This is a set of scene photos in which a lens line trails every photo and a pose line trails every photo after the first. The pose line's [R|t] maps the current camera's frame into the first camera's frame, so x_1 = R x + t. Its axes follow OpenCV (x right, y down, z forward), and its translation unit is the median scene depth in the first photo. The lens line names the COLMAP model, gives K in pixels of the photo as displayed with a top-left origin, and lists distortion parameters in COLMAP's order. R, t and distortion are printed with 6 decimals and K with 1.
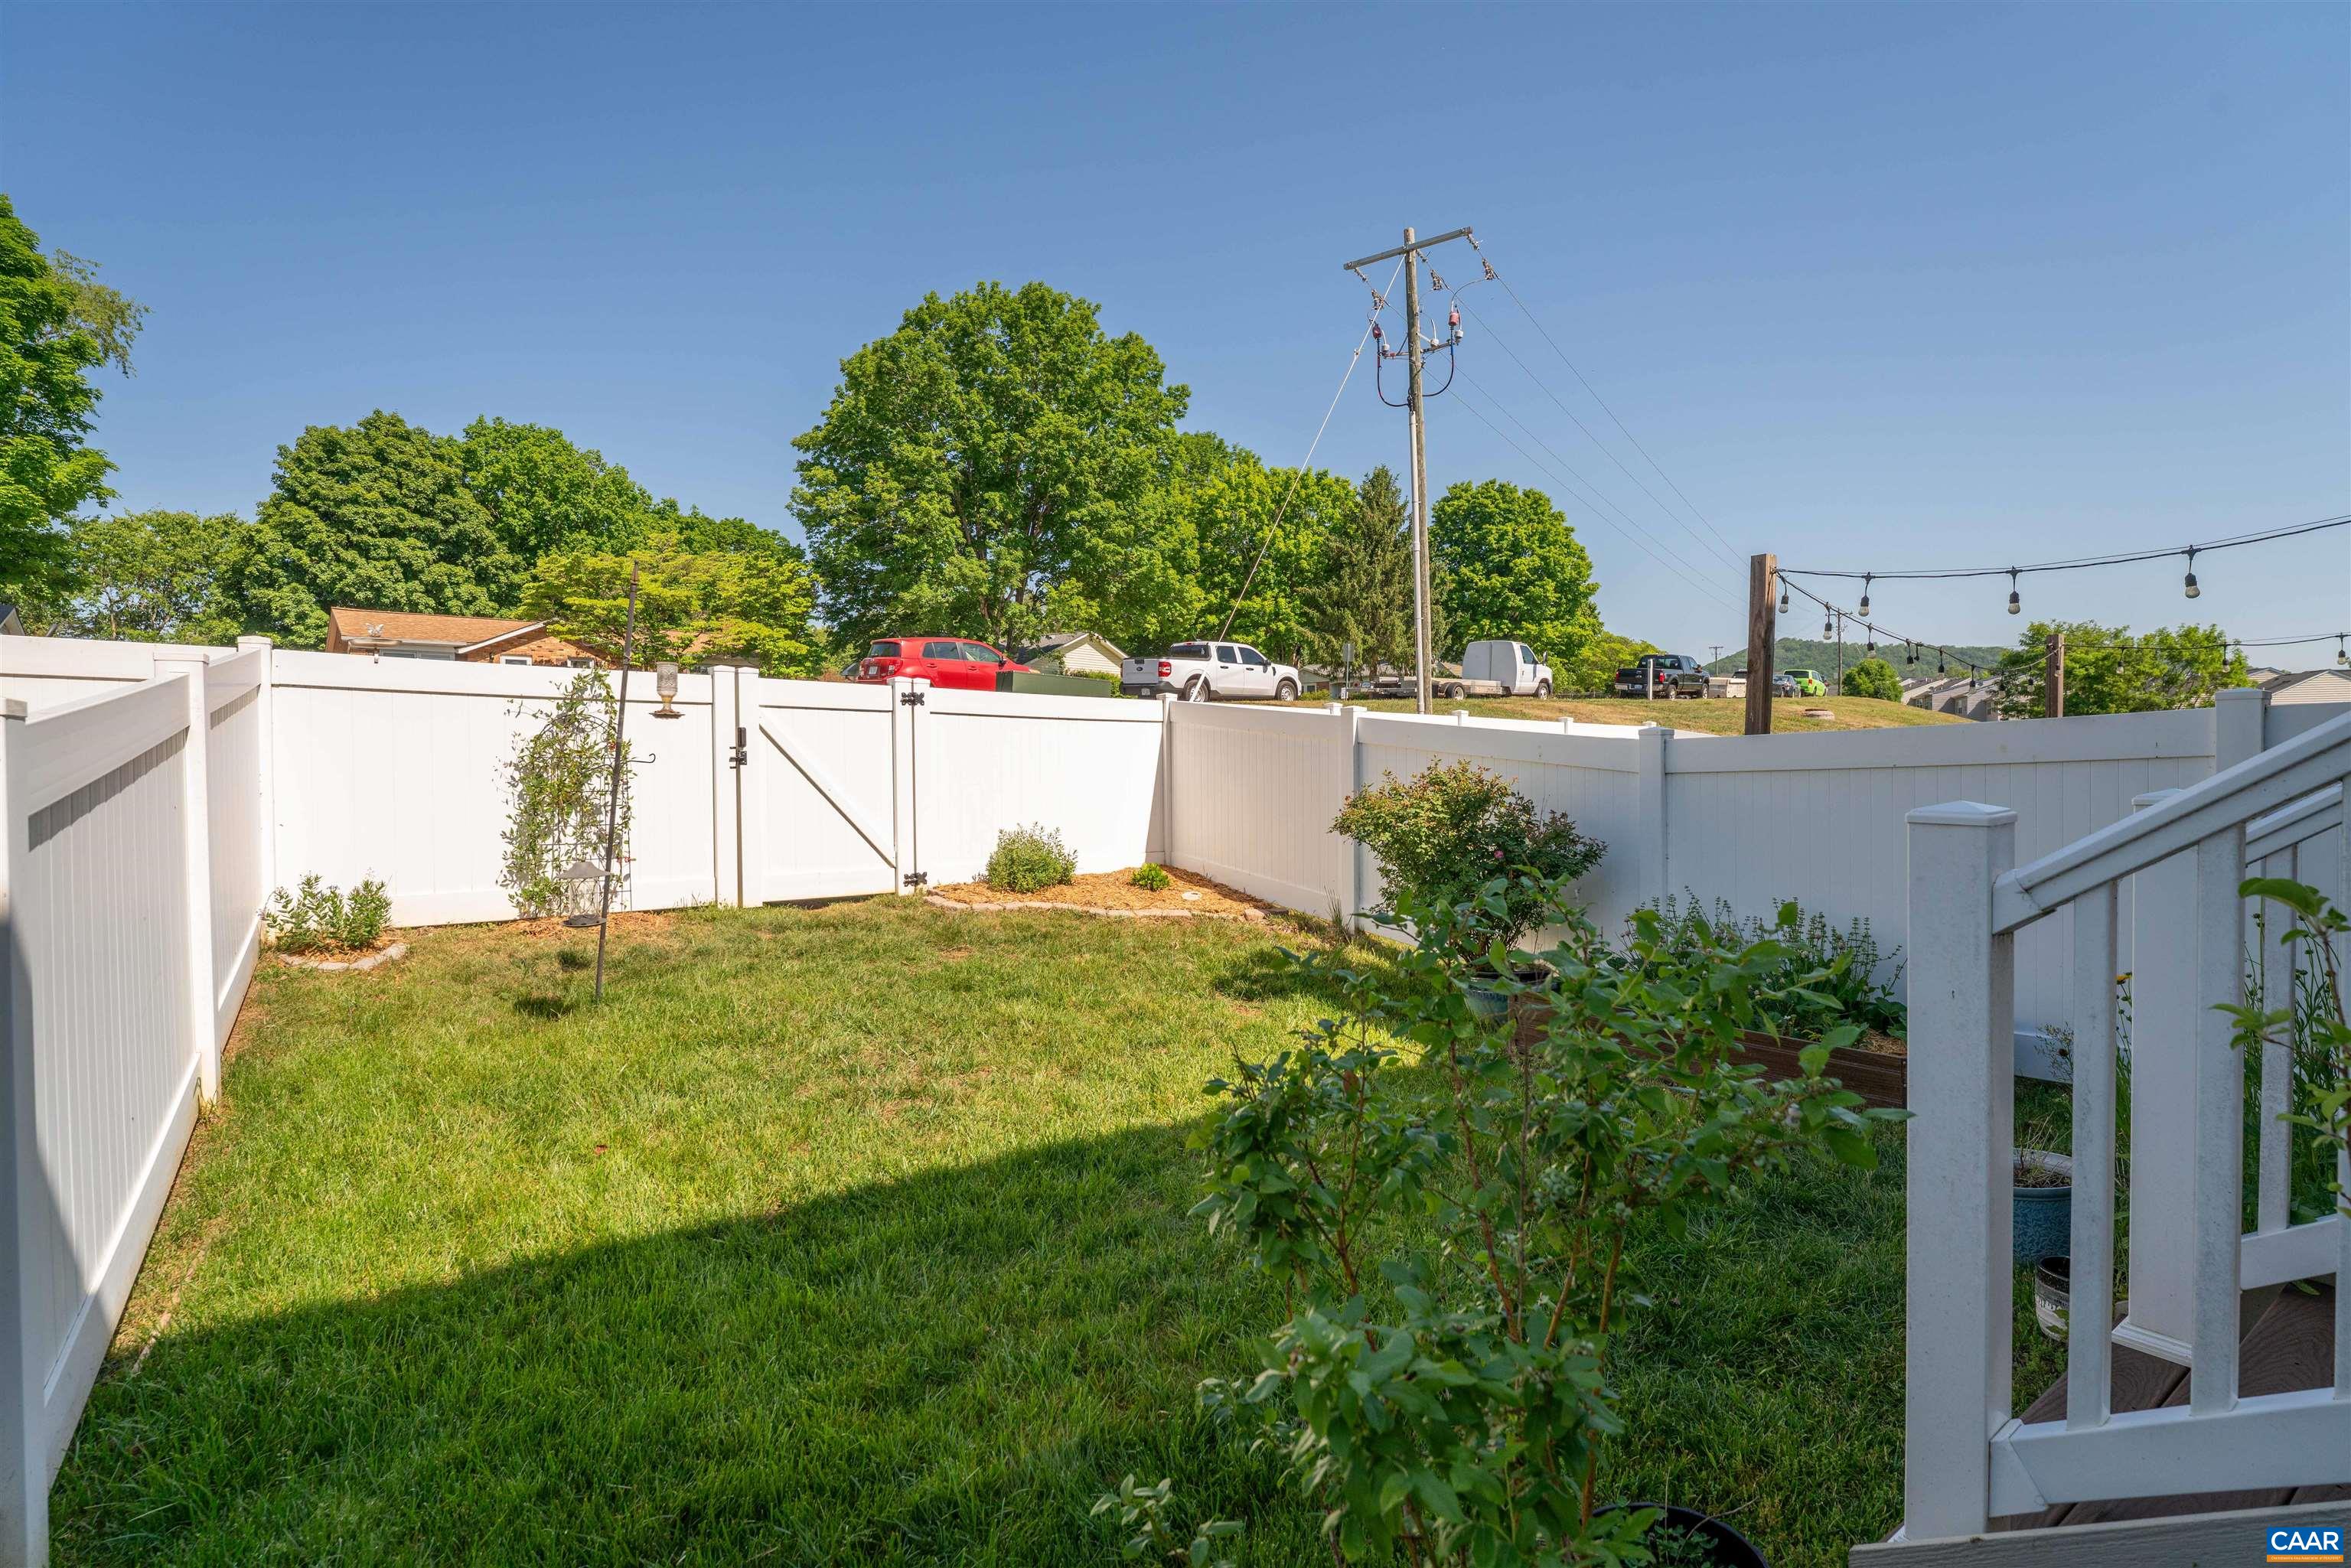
lens RADIAL K [[1107.7, 0, 1175.5], [0, 1107.7, 784.0], [0, 0, 1]] dist [-0.023788, 0.006520]
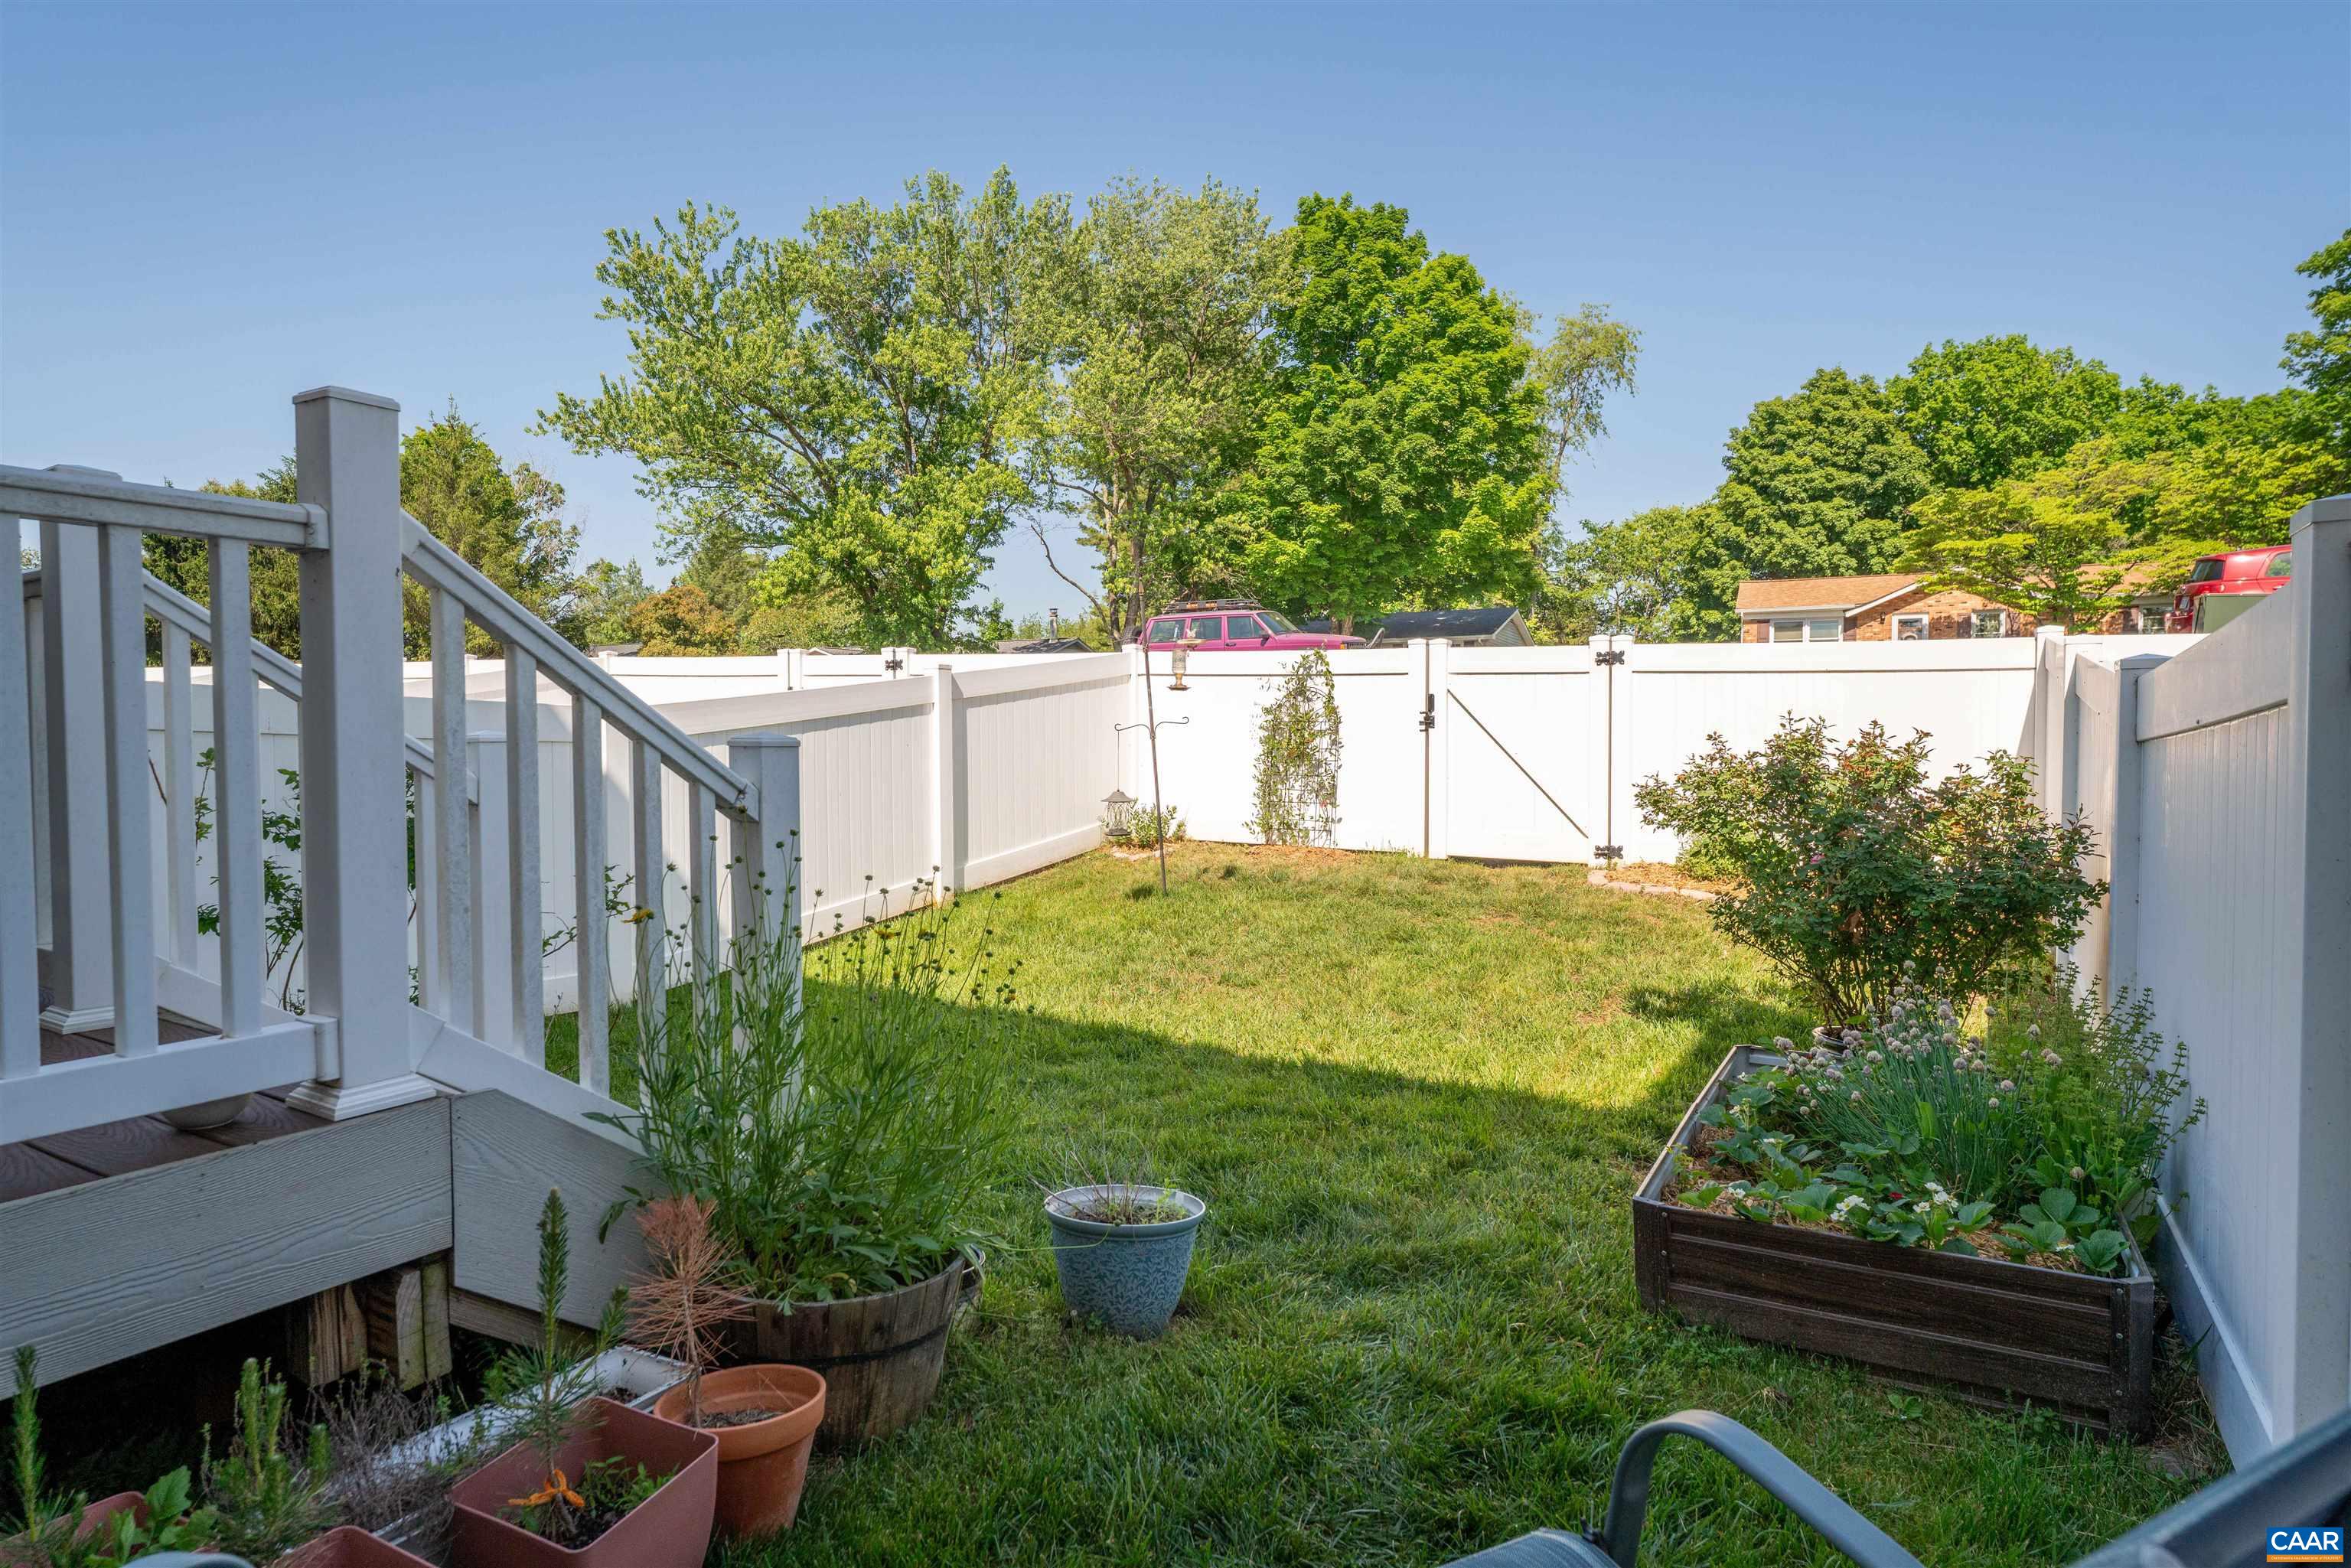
lens RADIAL K [[1261.8, 0, 1175.5], [0, 1261.8, 784.0], [0, 0, 1]] dist [0.003203, 0.000501]
pose [[0.389688, 0.040414, -0.920060, 0.102173], [-0.022923, 0.999153, 0.034179, 0.000172], [0.920661, 0.007771, 0.390285, 0.042647]]
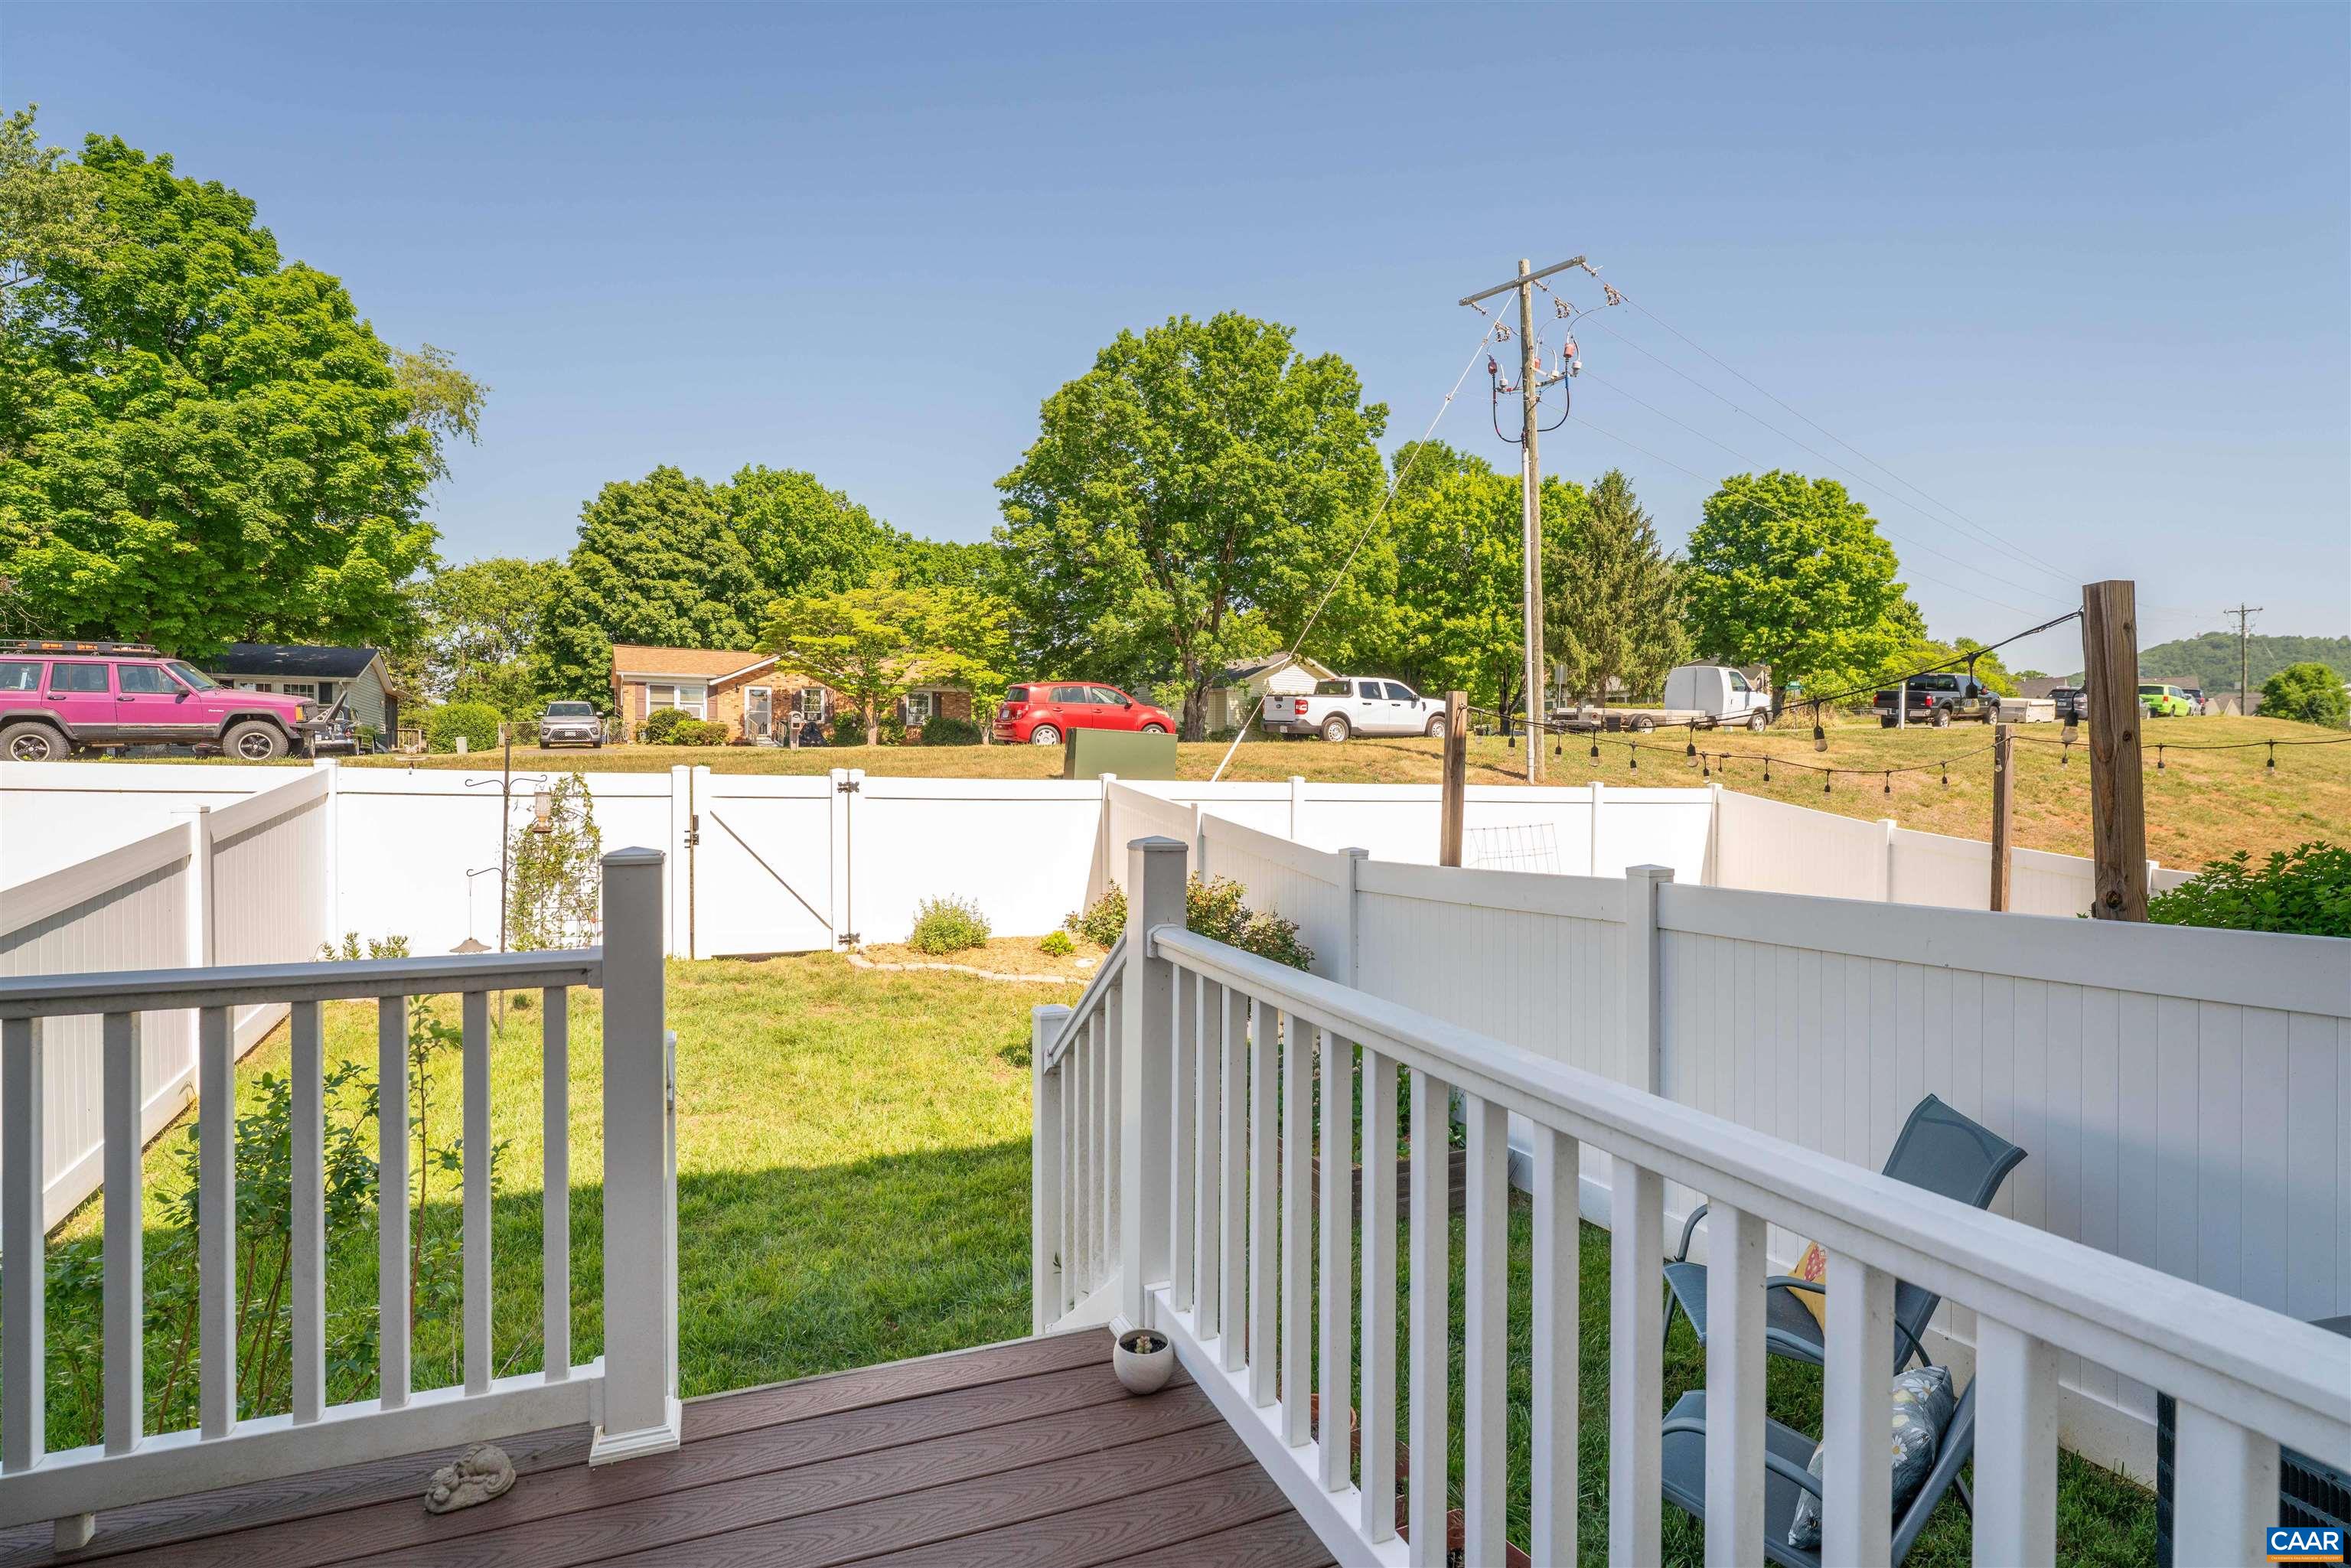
lens RADIAL K [[1148.2, 0, 1175.5], [0, 1148.2, 784.0], [0, 0, 1]] dist [-0.010296, 0.000460]
pose [[0.972761, 0.012865, -0.231452, 0.066370], [-0.015375, 0.999841, -0.009045, -0.012669], [0.231299, 0.012357, 0.972804, -0.020217]]
